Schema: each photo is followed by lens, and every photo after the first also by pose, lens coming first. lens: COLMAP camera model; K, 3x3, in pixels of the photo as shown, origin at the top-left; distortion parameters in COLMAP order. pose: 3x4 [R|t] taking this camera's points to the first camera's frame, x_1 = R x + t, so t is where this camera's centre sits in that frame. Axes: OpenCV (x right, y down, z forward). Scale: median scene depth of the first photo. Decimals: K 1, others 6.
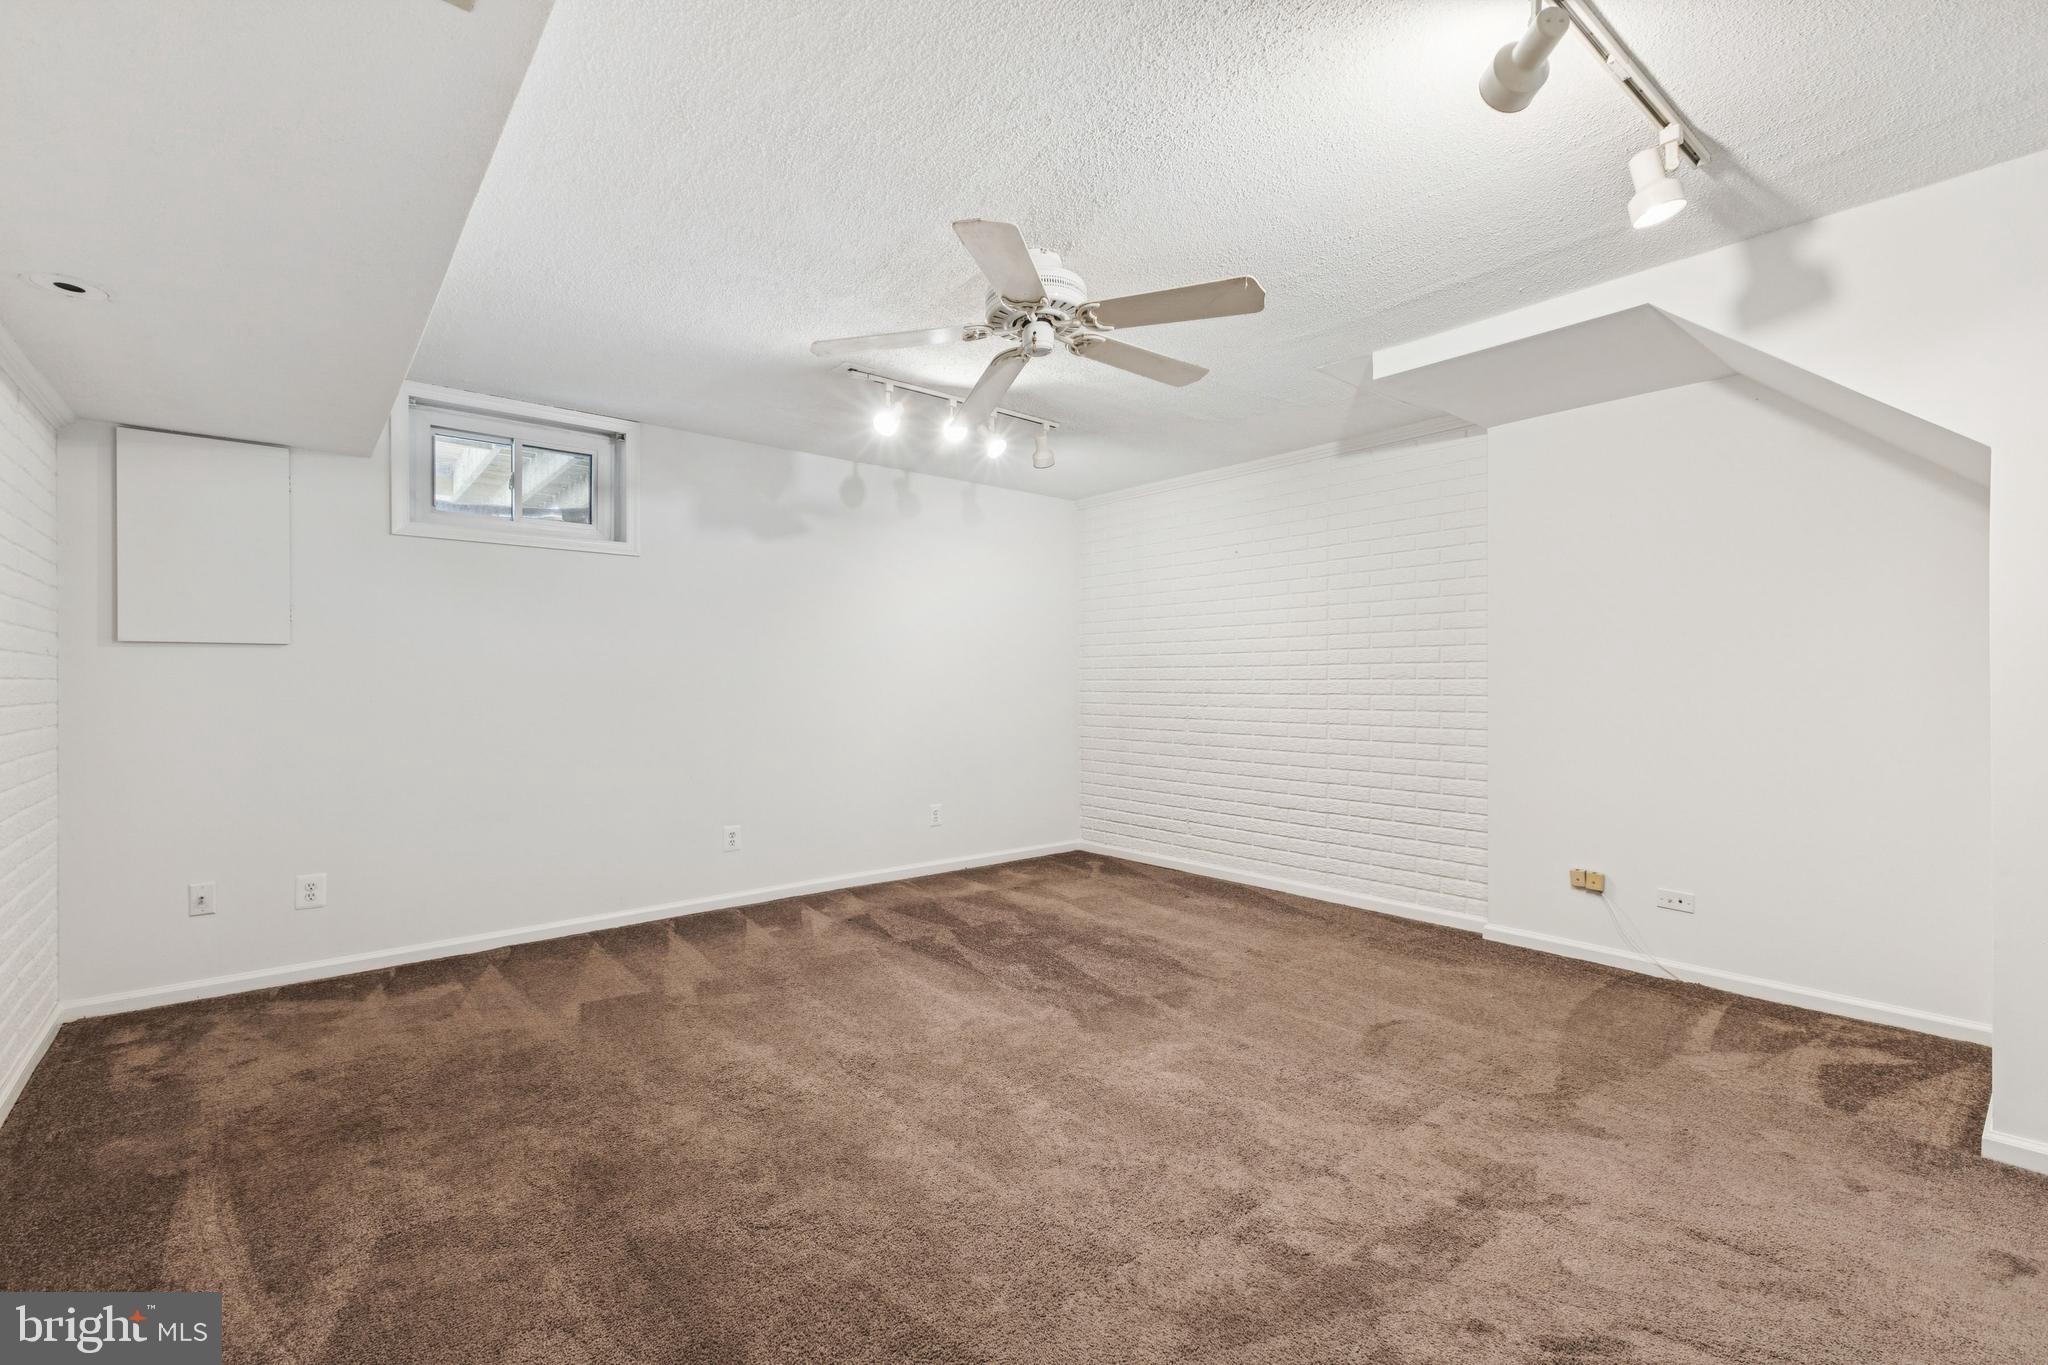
lens RADIAL K [[887.5, 0, 1017.9], [0, 887.5, 677.2], [0, 0, 1]] dist [0.011920, -0.000161]
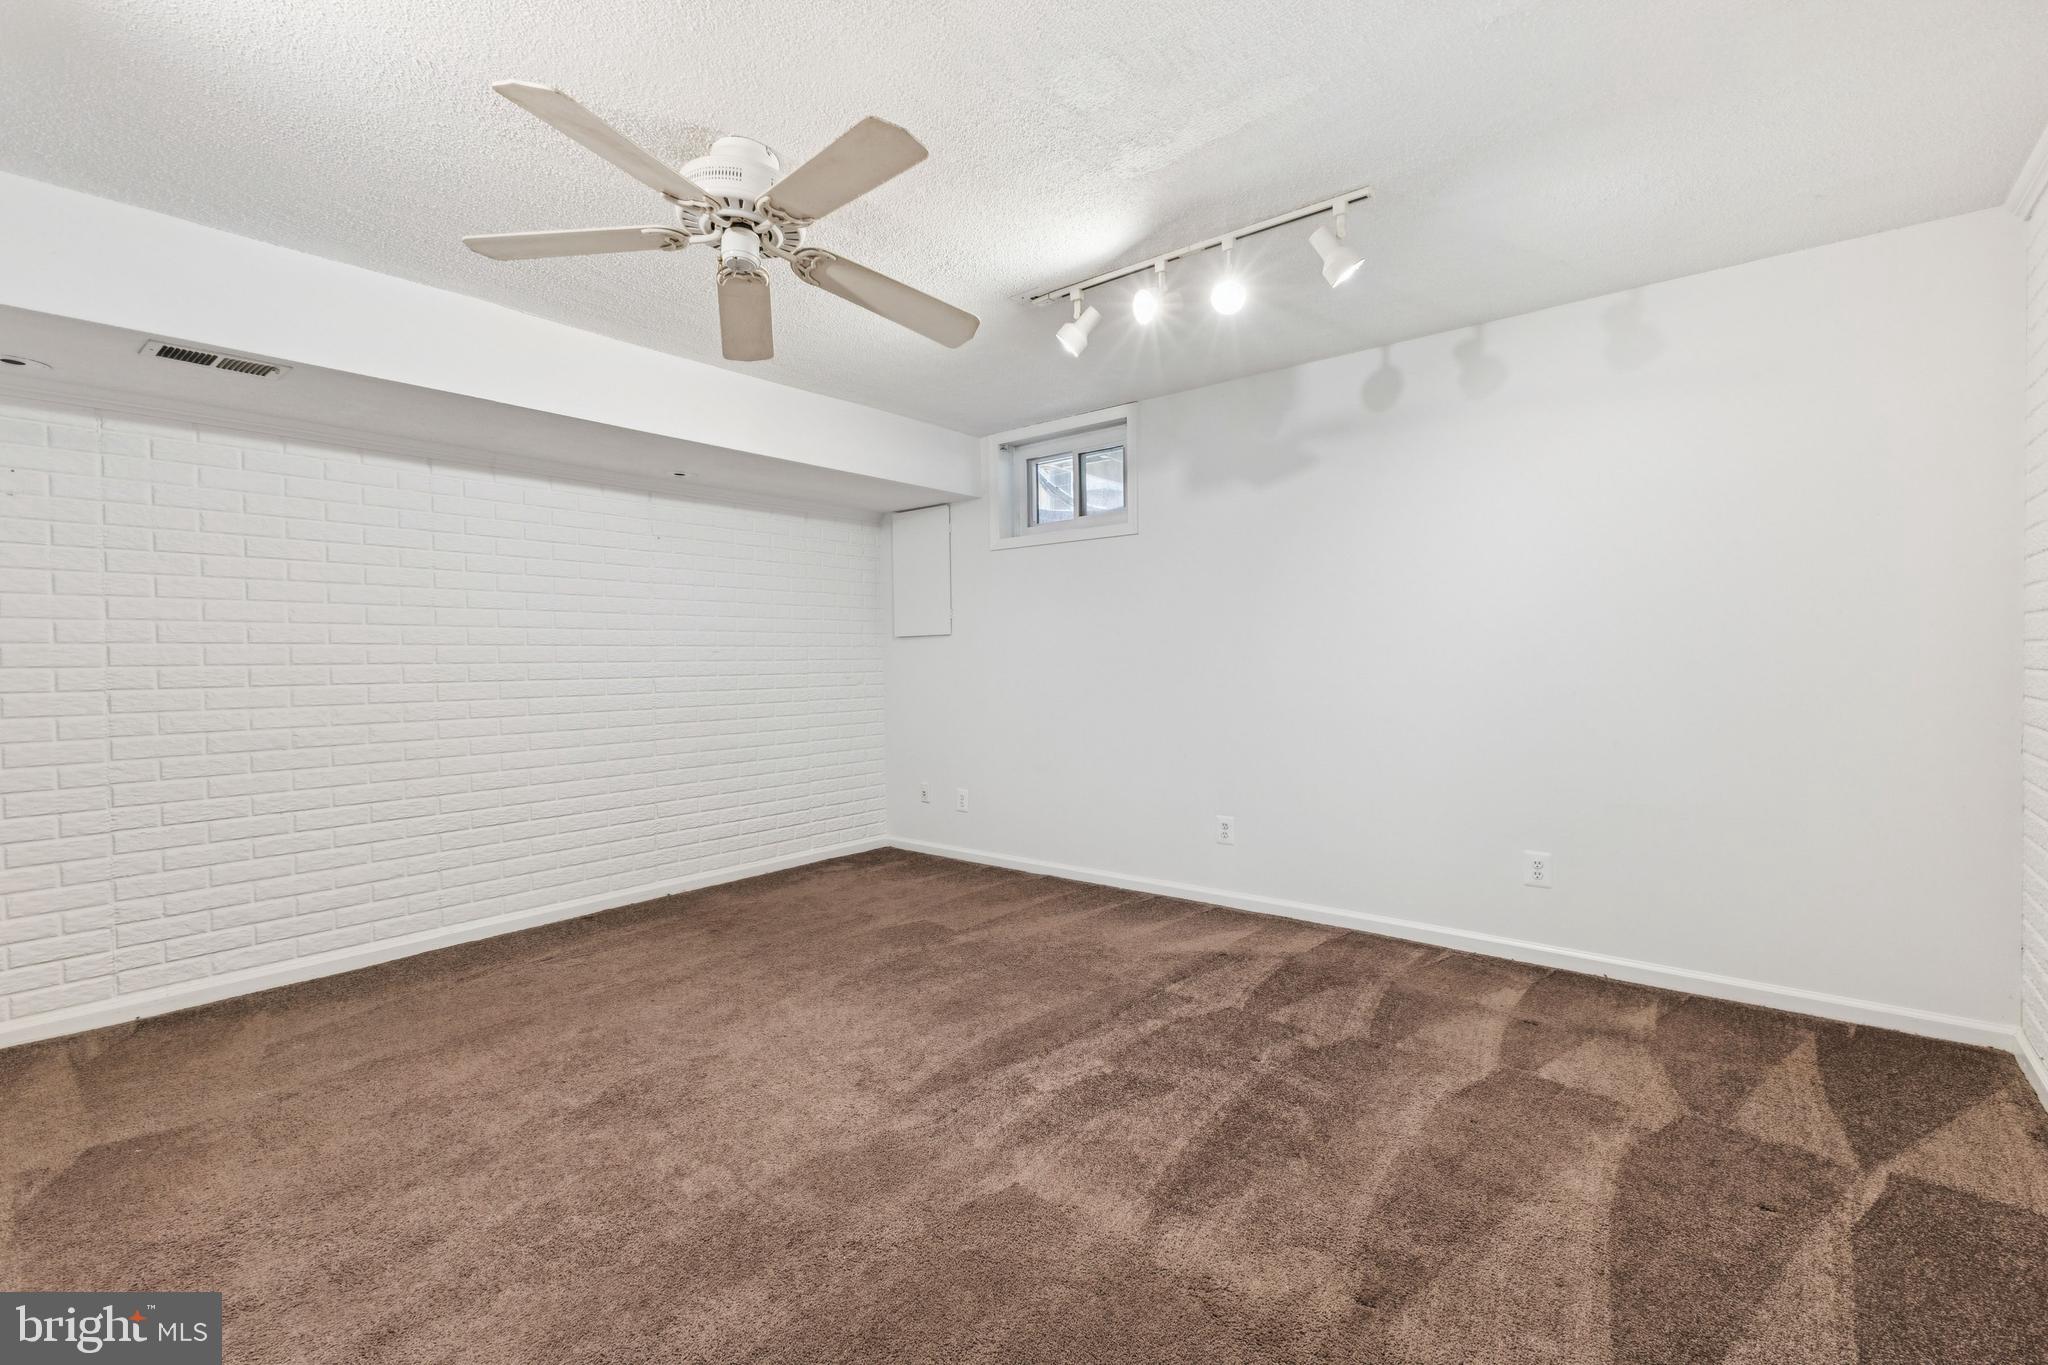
lens RADIAL K [[886.1, 0, 1007.2], [0, 886.1, 629.6], [0, 0, 1]] dist [0.011168, -0.000007]
pose [[0.168433, -0.051591, -0.984362, 0.671331], [0.009336, 0.998668, -0.050743, 0.031621], [0.985669, -0.000643, 0.168690, 0.819910]]
